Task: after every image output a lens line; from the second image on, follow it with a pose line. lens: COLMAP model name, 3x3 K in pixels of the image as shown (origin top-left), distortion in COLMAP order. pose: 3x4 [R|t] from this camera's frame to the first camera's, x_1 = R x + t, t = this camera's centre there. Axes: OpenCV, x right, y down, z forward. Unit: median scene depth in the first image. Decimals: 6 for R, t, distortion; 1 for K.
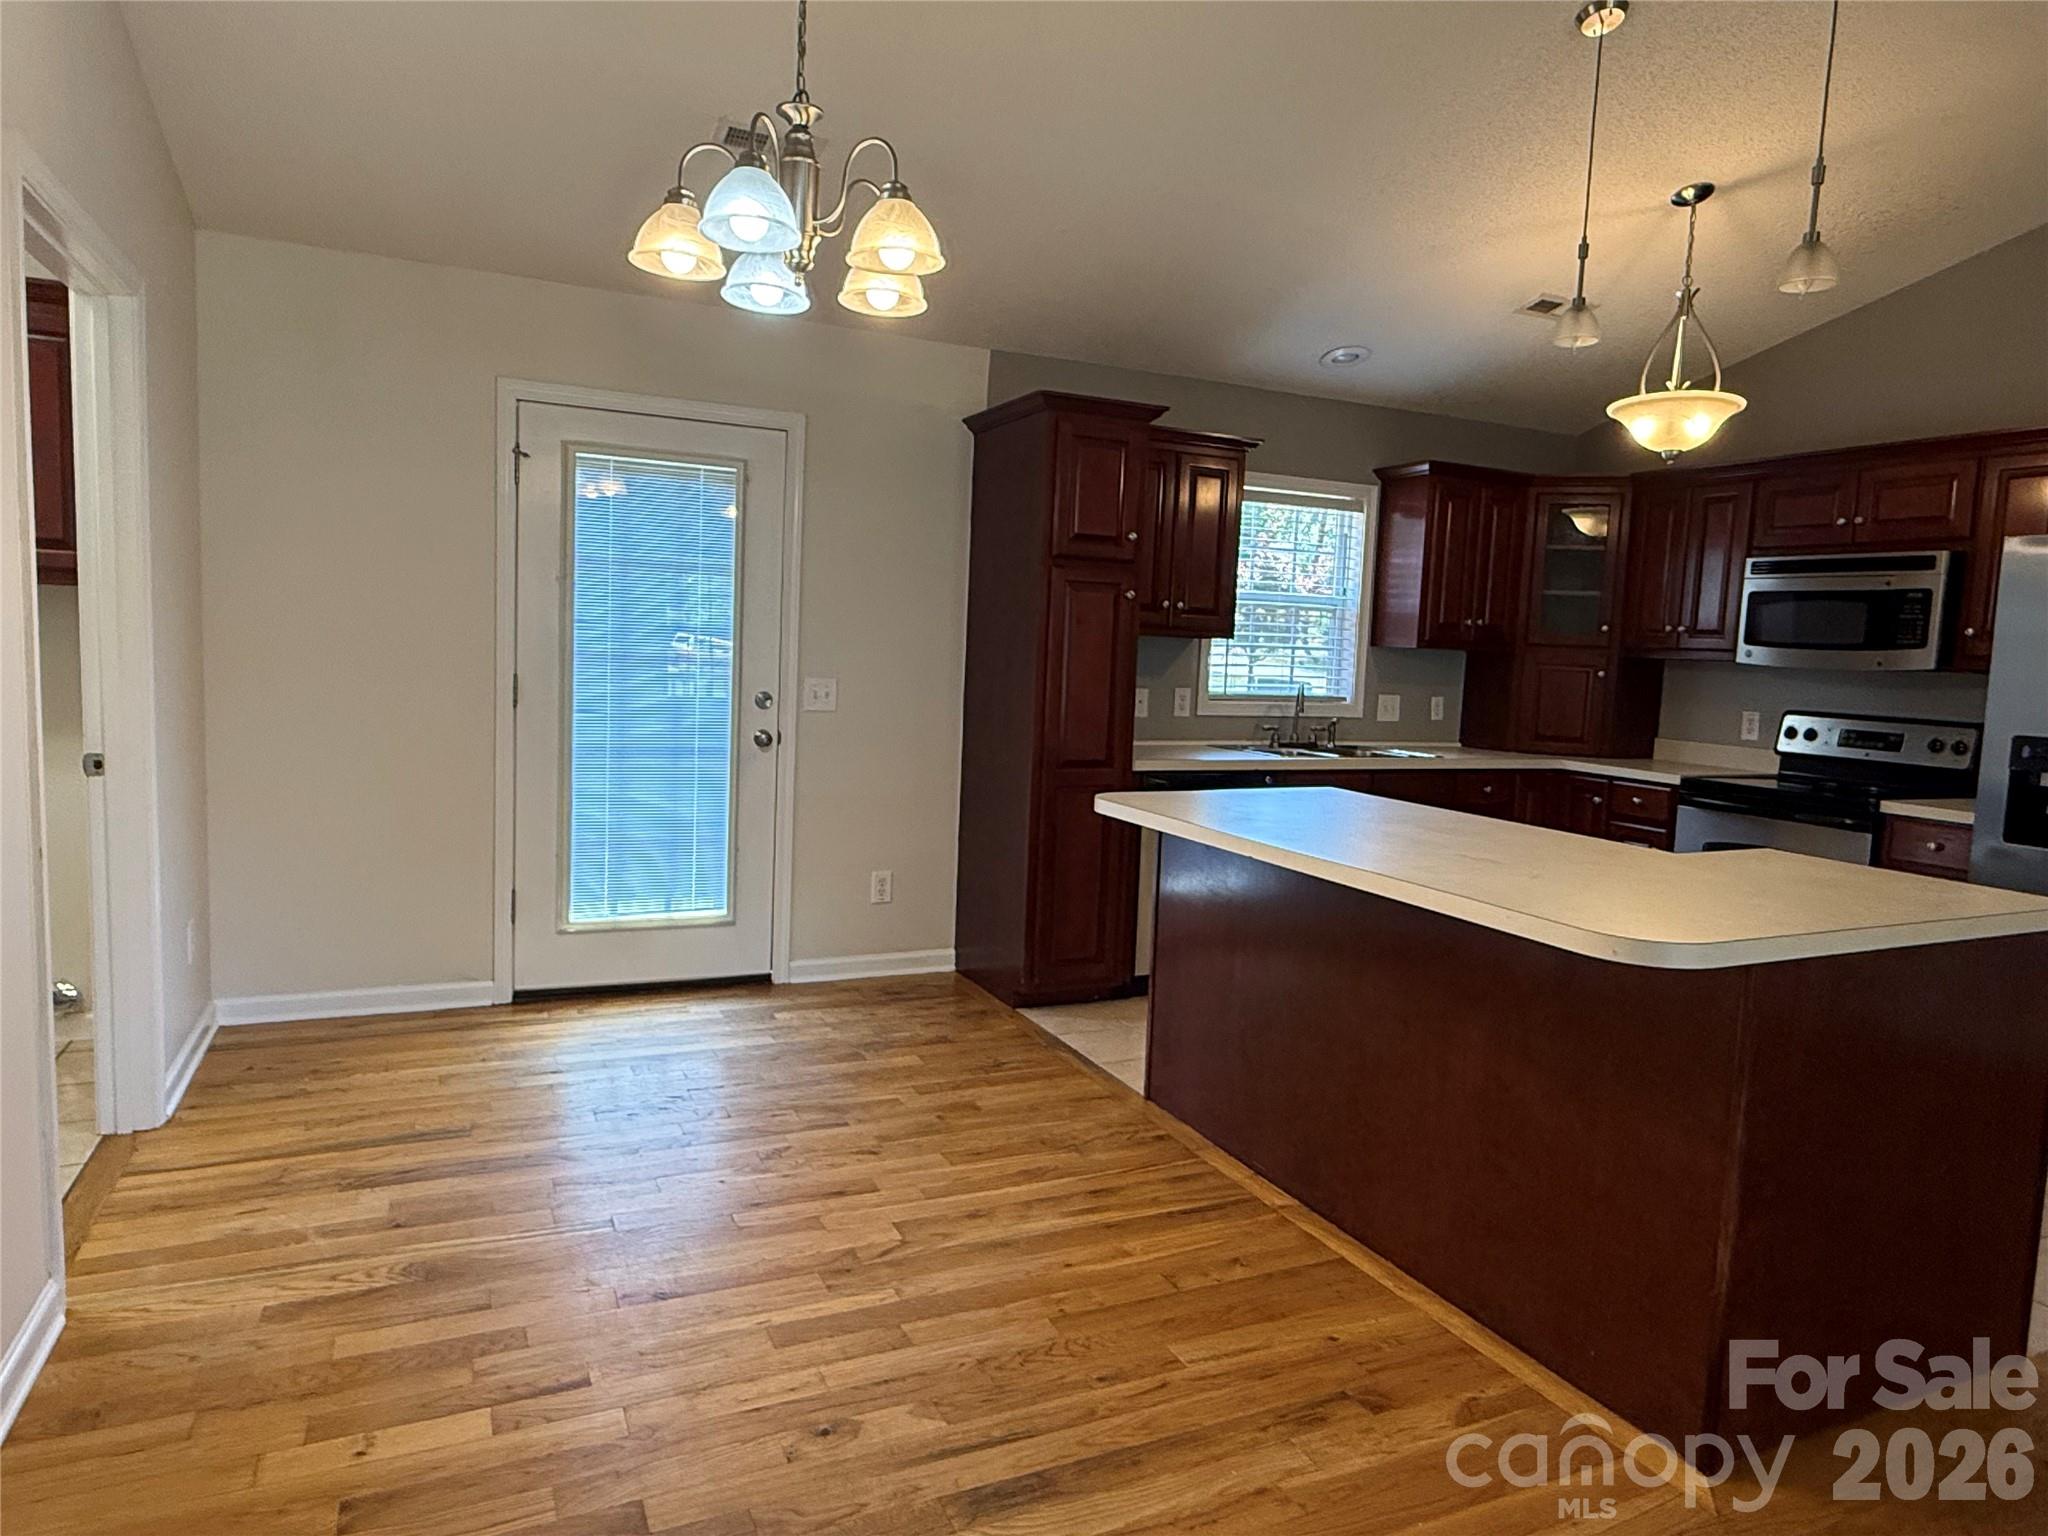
lens RADIAL K [[1267.8, 0, 1023.4], [0, 1267.8, 763.9], [0, 0, 1]] dist [-0.001921, 0.004191]
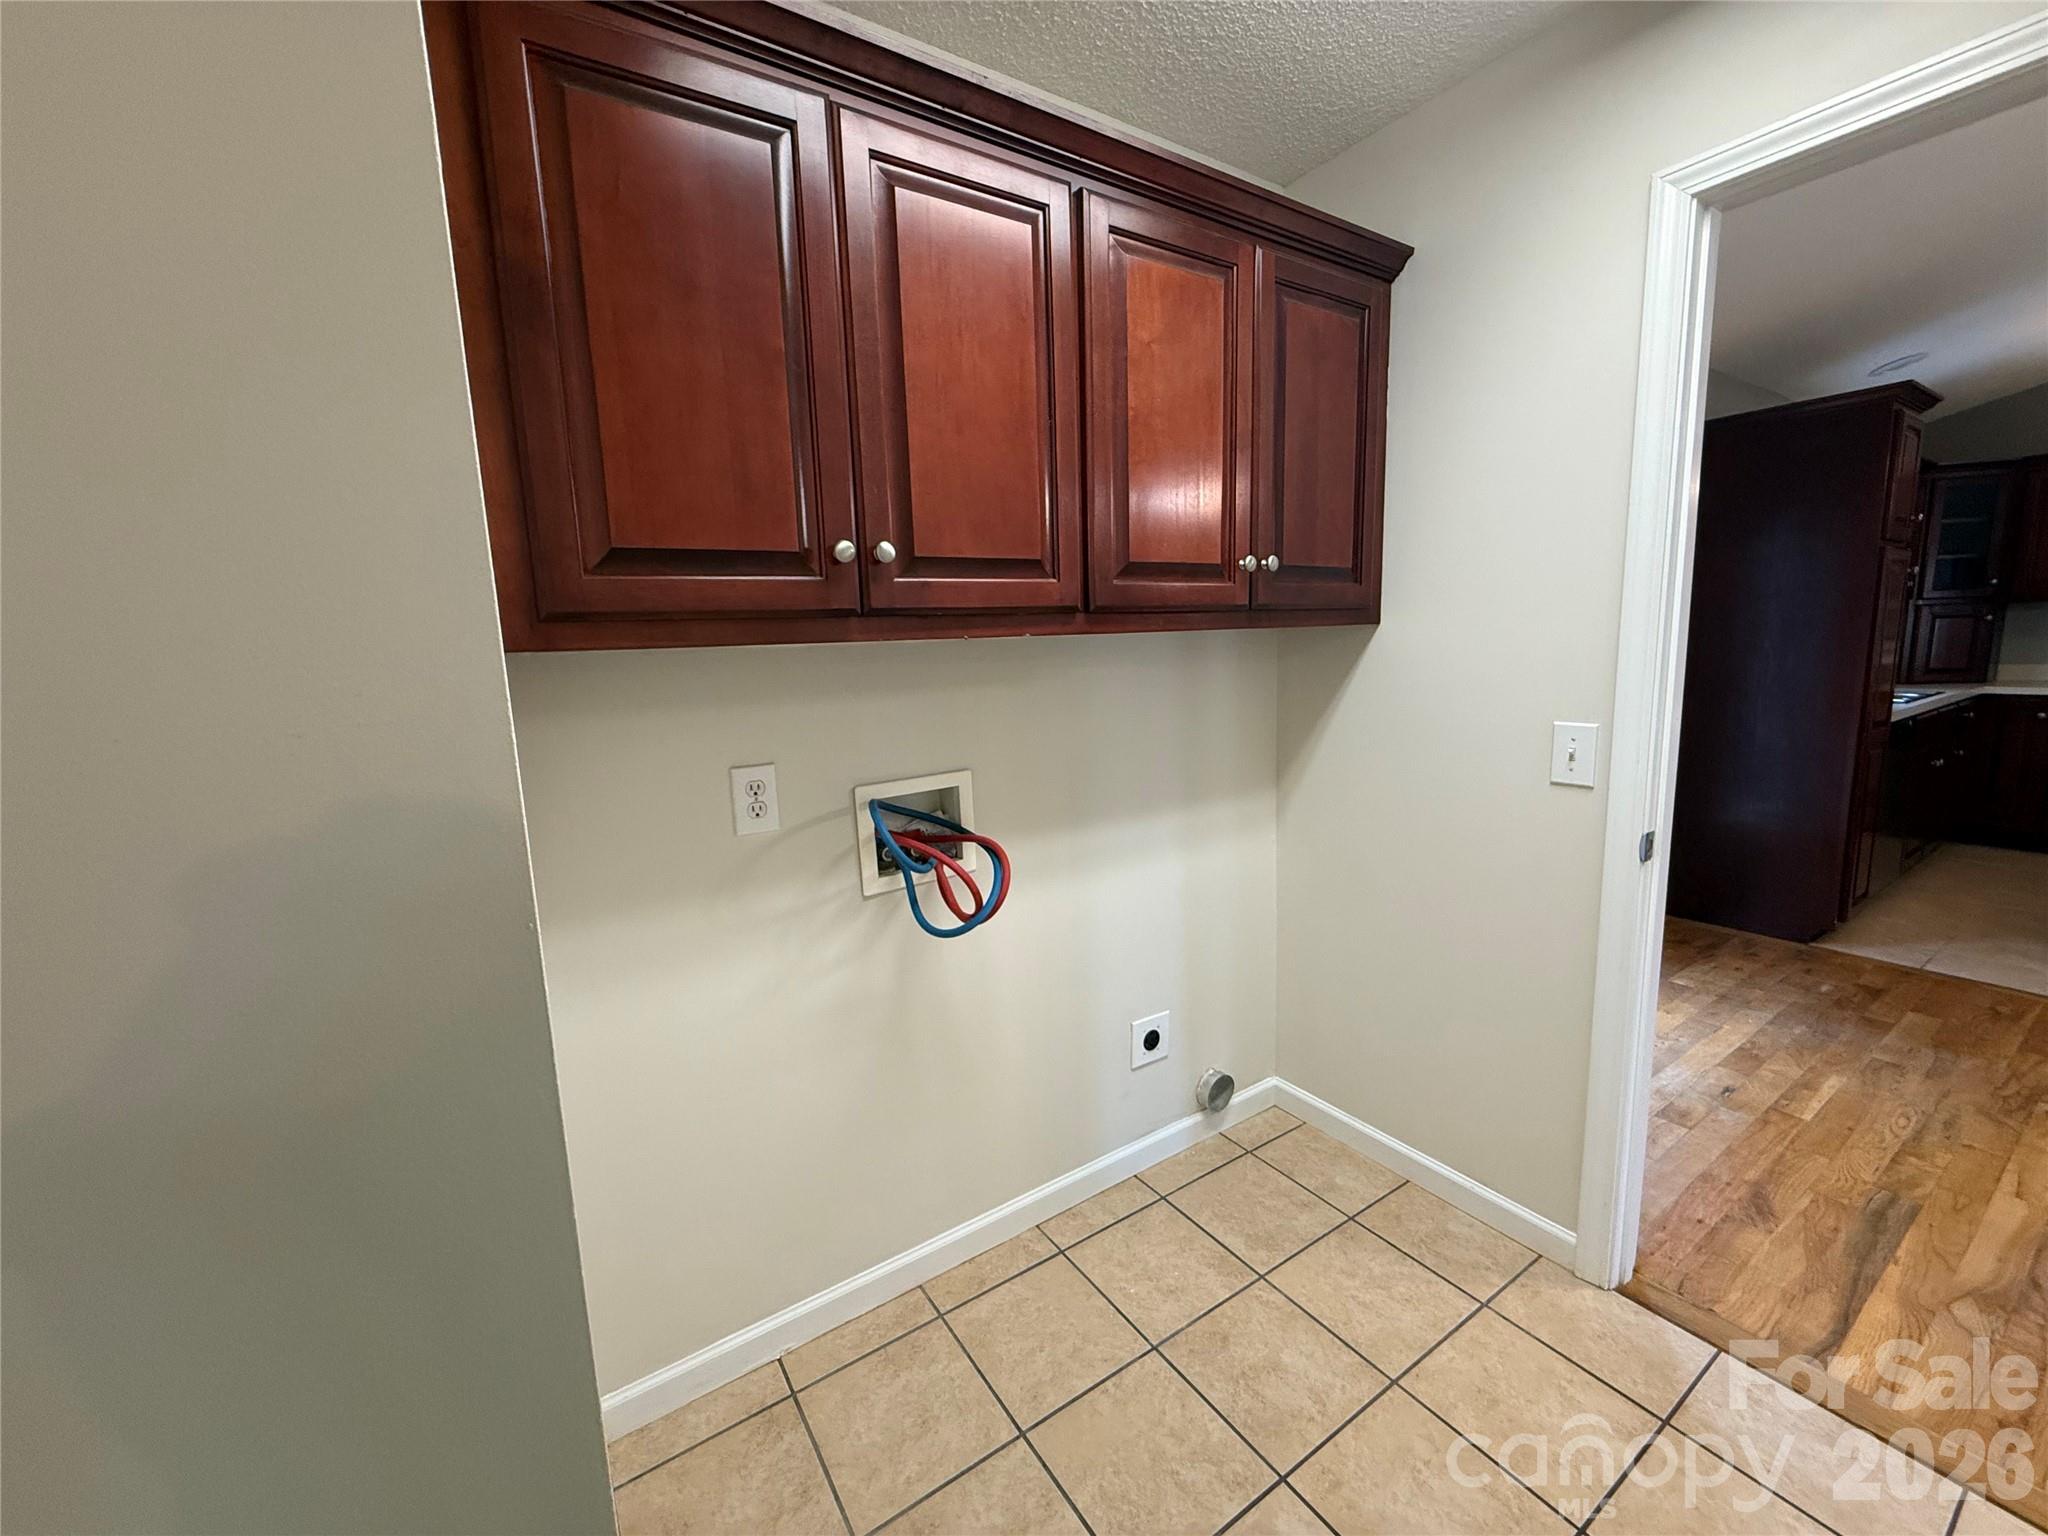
lens RADIAL K [[817.6, 0, 1016.3], [0, 817.6, 766.7], [0, 0, 1]] dist [0.000666, 0.000442]
pose [[0.986599, -0.098409, 0.130143, -0.772508], [0.091200, 0.994008, 0.060250, -0.073070], [-0.135293, -0.047574, 0.989663, 0.370387]]
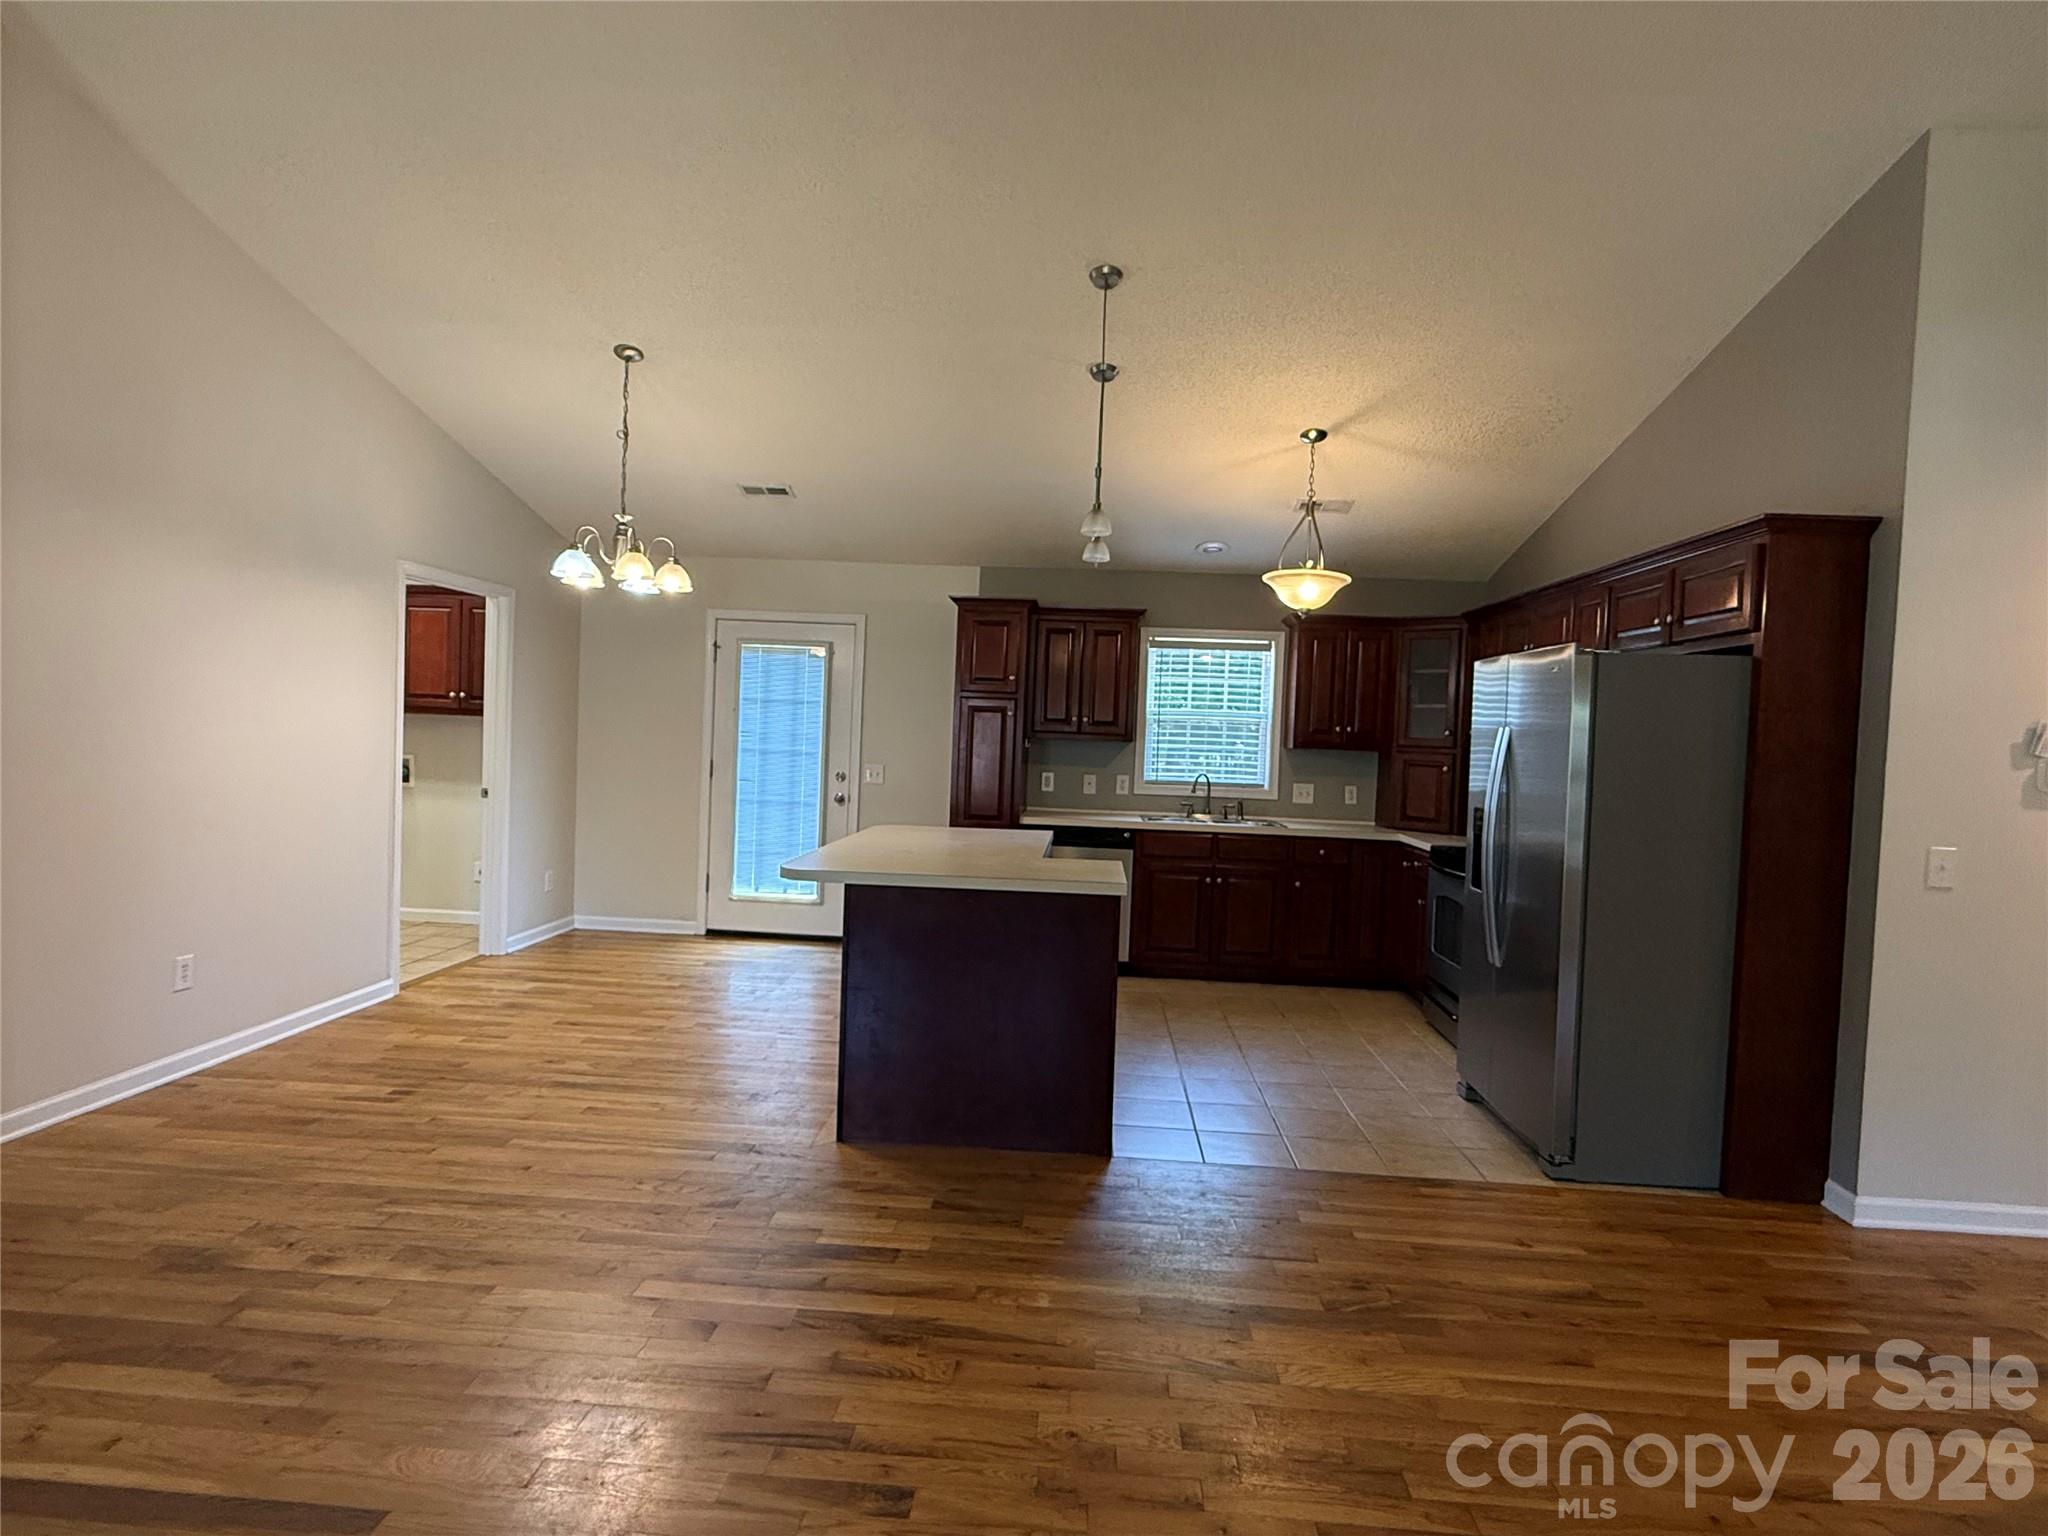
lens RADIAL K [[1093.0, 0, 1024.1], [0, 1093.0, 769.5], [0, 0, 1]] dist [-0.002361, 0.000118]
pose [[0.877389, 0.007729, -0.479718, 0.741171], [-0.048257, 0.996221, -0.072210, 0.036417], [0.477347, 0.086506, 0.874446, -0.199860]]
